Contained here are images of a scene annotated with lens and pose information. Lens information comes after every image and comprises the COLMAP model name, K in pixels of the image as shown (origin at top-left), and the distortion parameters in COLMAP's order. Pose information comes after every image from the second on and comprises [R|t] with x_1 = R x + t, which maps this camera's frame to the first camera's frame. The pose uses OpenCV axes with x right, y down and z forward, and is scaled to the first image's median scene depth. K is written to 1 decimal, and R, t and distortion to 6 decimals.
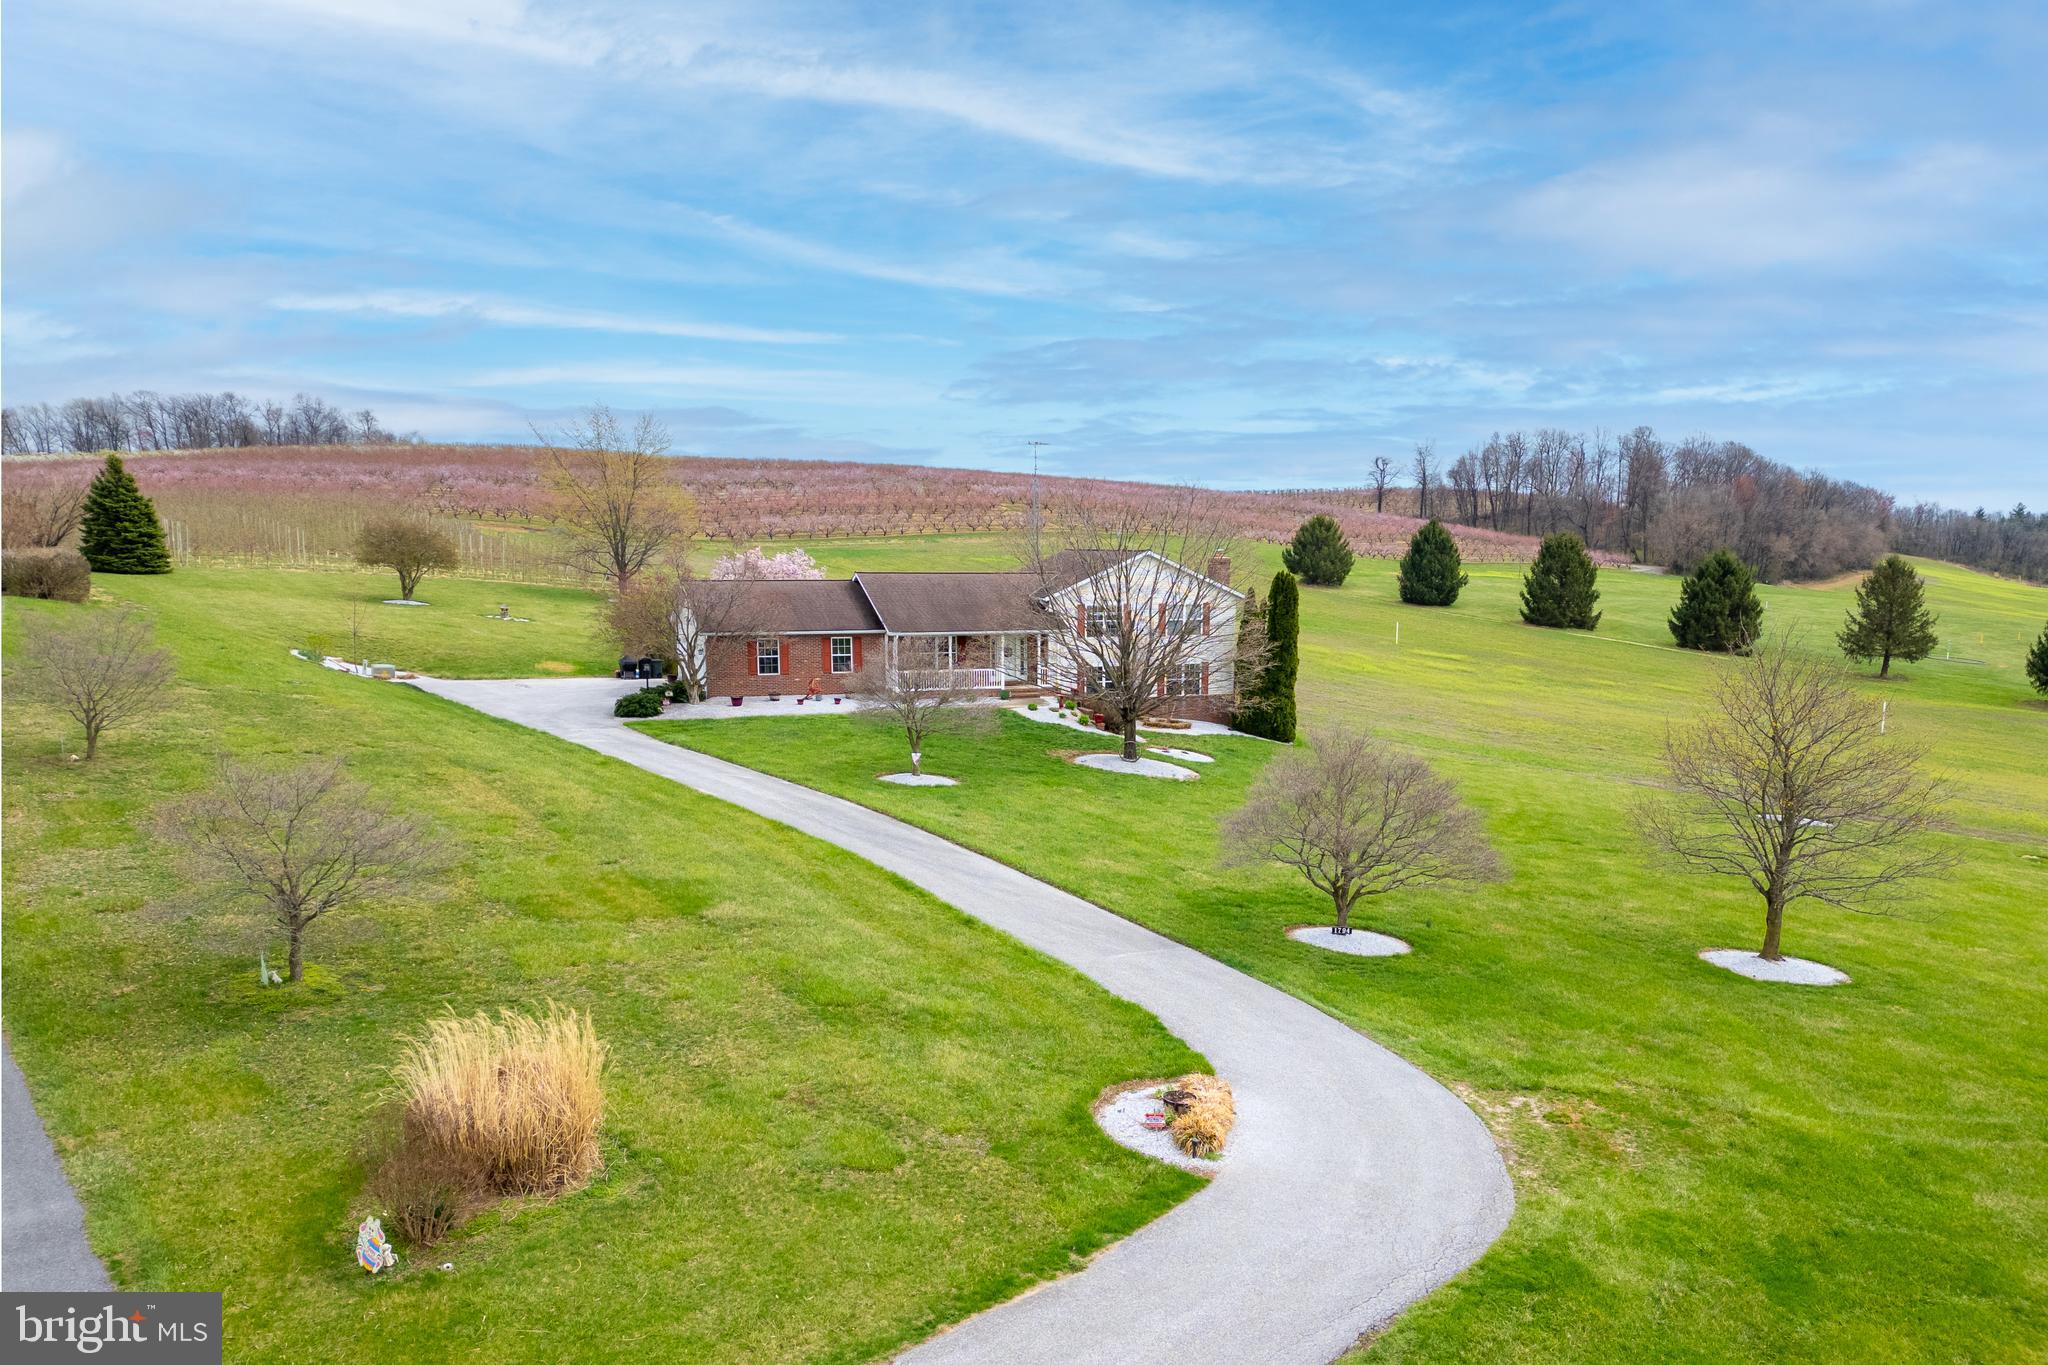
lens RADIAL K [[1513.9, 0, 1111.1], [0, 1513.9, 775.0], [0, 0, 1]] dist [0.073619, -0.070190]
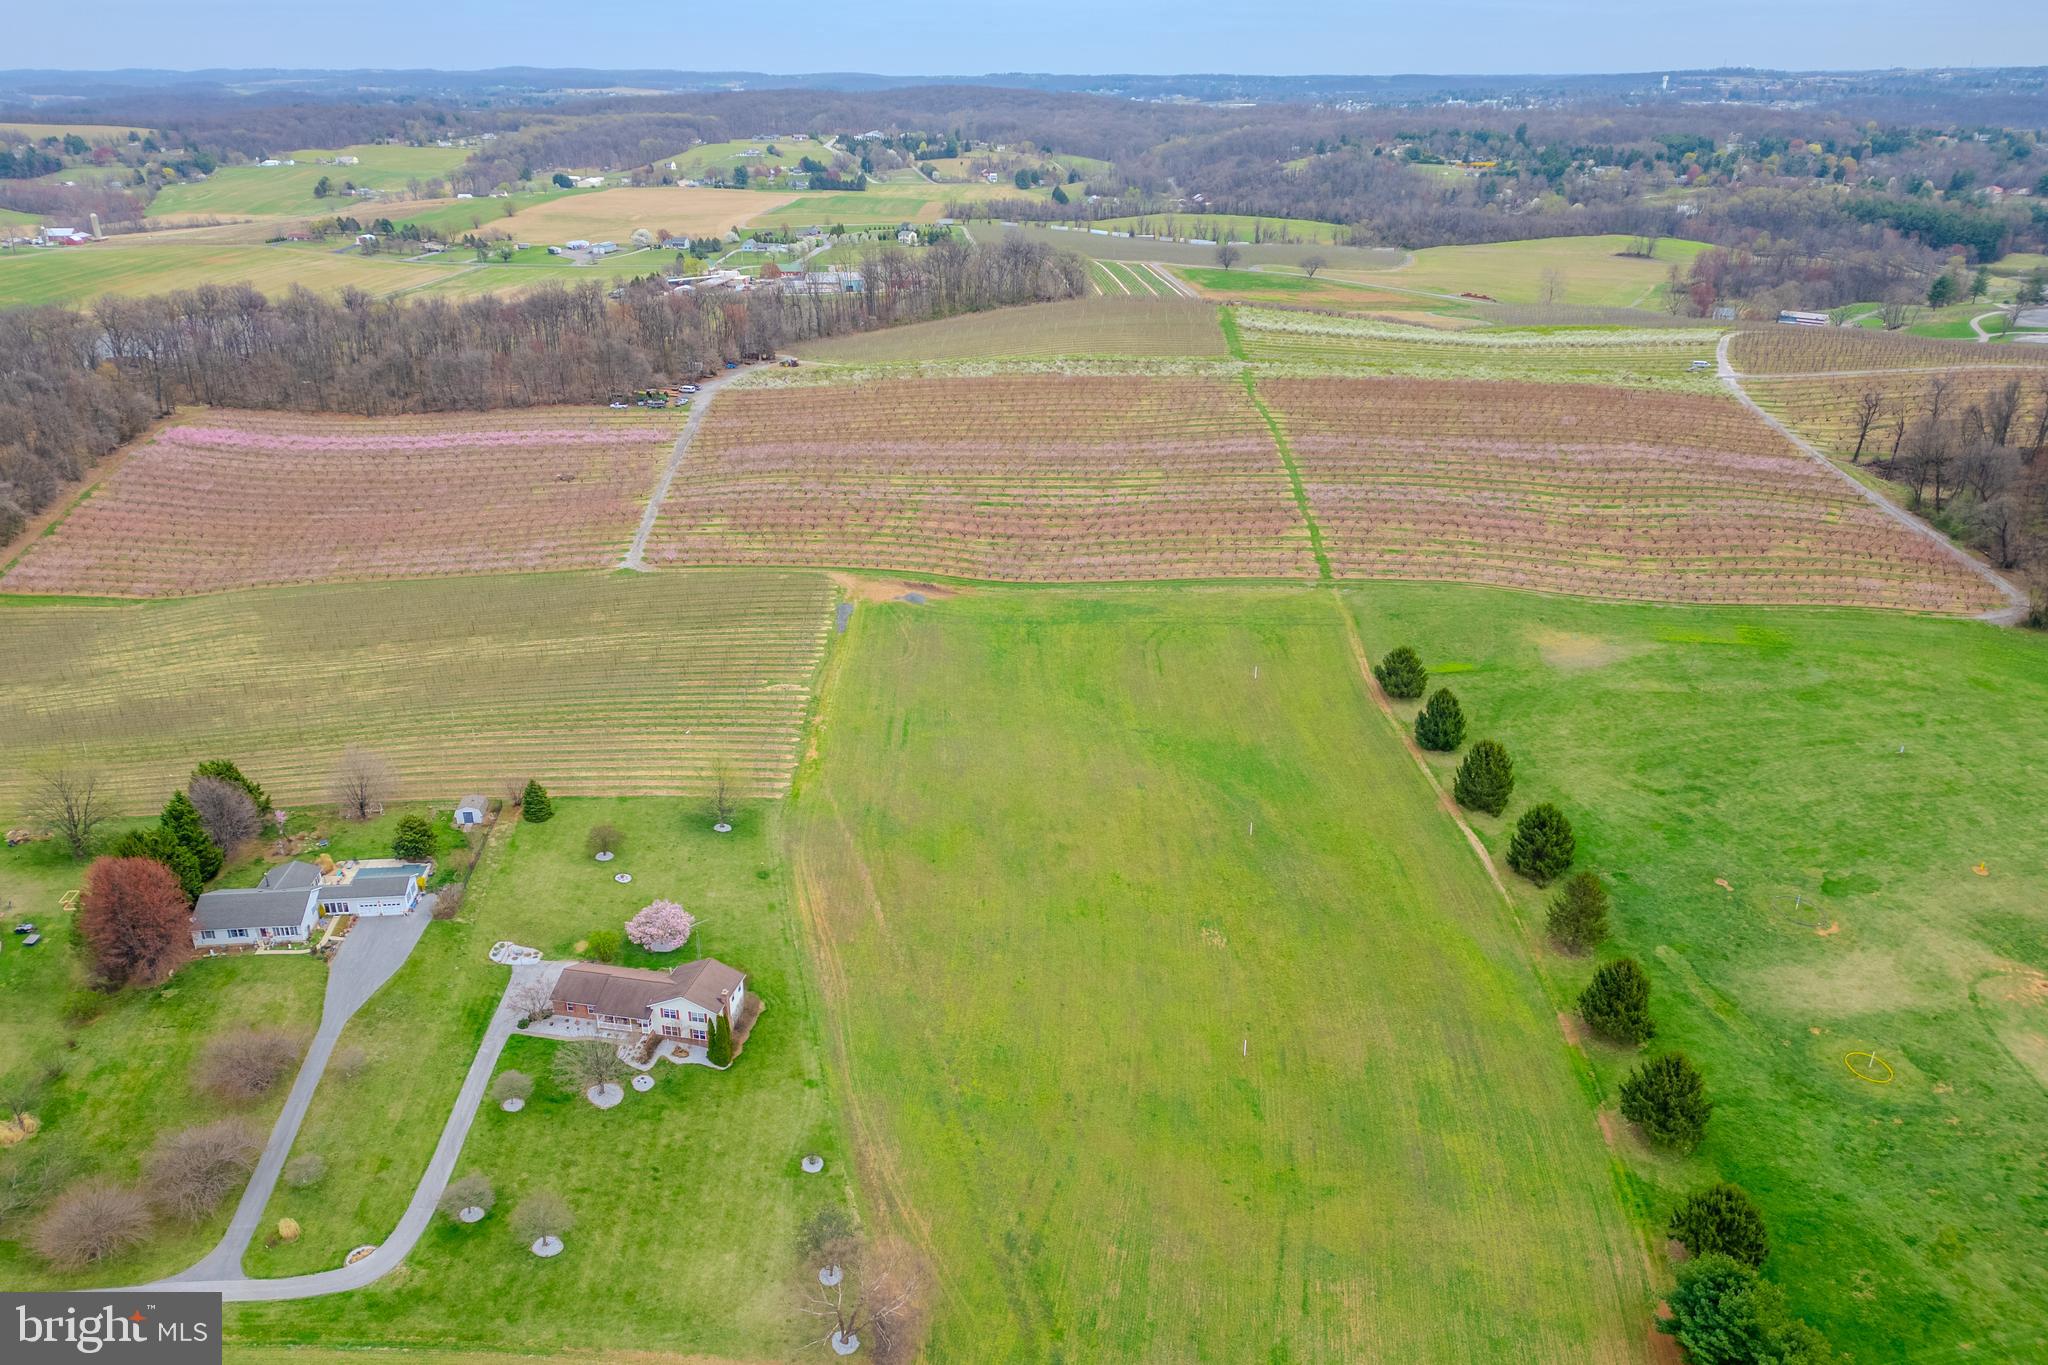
lens RADIAL K [[1513.9, 0, 1044.0], [0, 1513.9, 722.2], [0, 0, 1]] dist [0.073619, -0.070190]
pose [[0.827293, 0.232254, -0.511512, 0.783748], [-0.099697, 0.956781, 0.273185, -0.603625], [0.552854, -0.175008, 0.814693, -0.369985]]
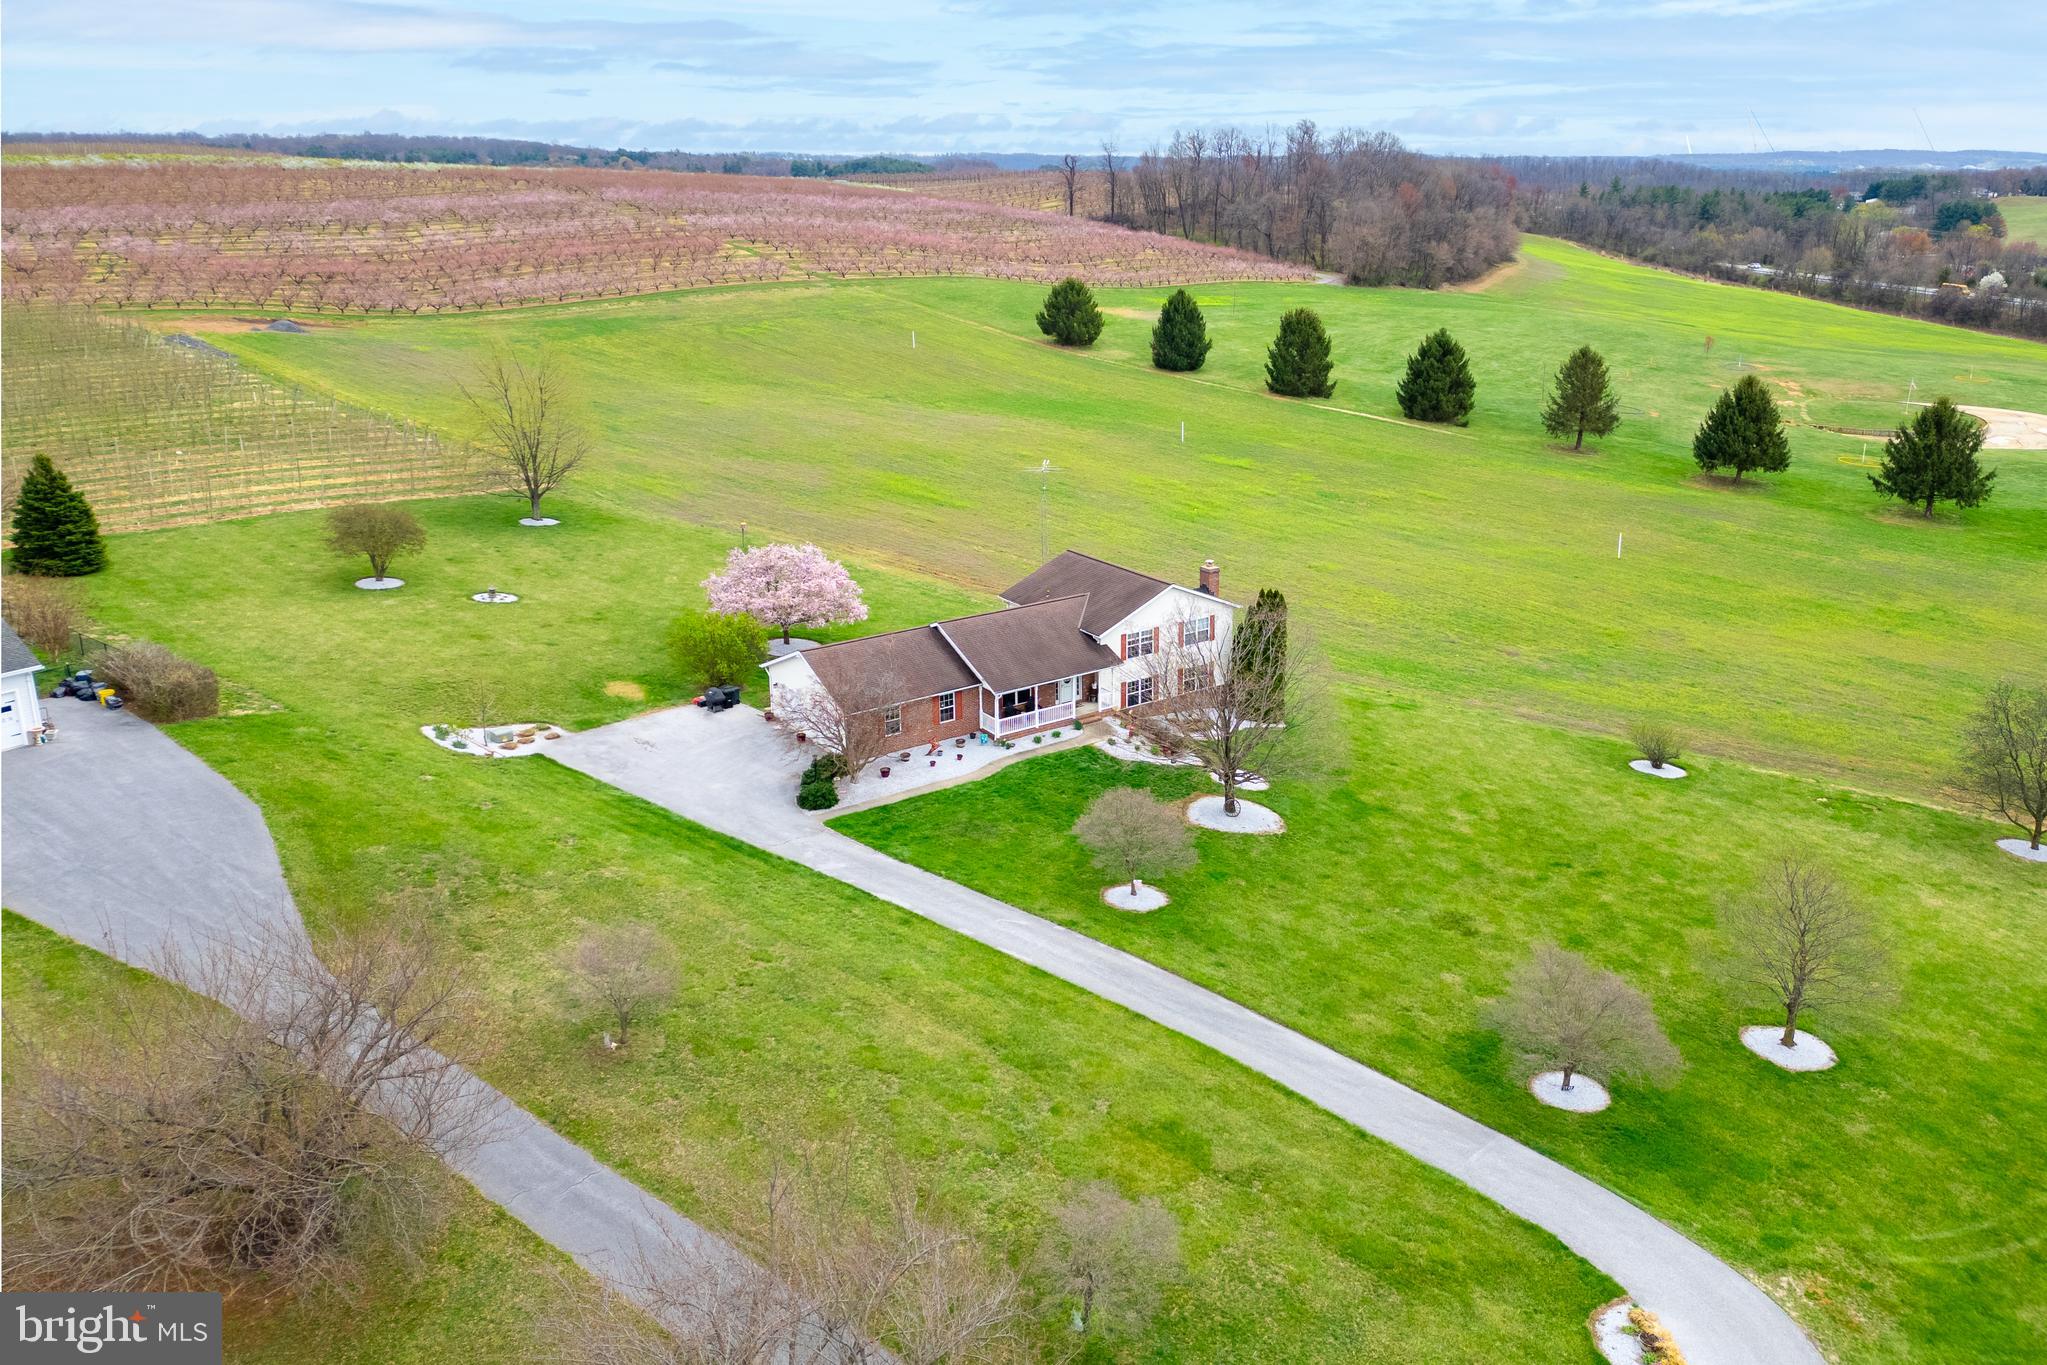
lens RADIAL K [[1513.2, 0, 1125.1], [0, 1513.2, 625.4], [0, 0, 1]] dist [0.073619, -0.070190]
pose [[0.970581, -0.072413, 0.229627, -0.113271], [0.040200, 0.989053, 0.141980, -0.112212], [-0.237395, -0.128572, 0.962867, -0.061027]]
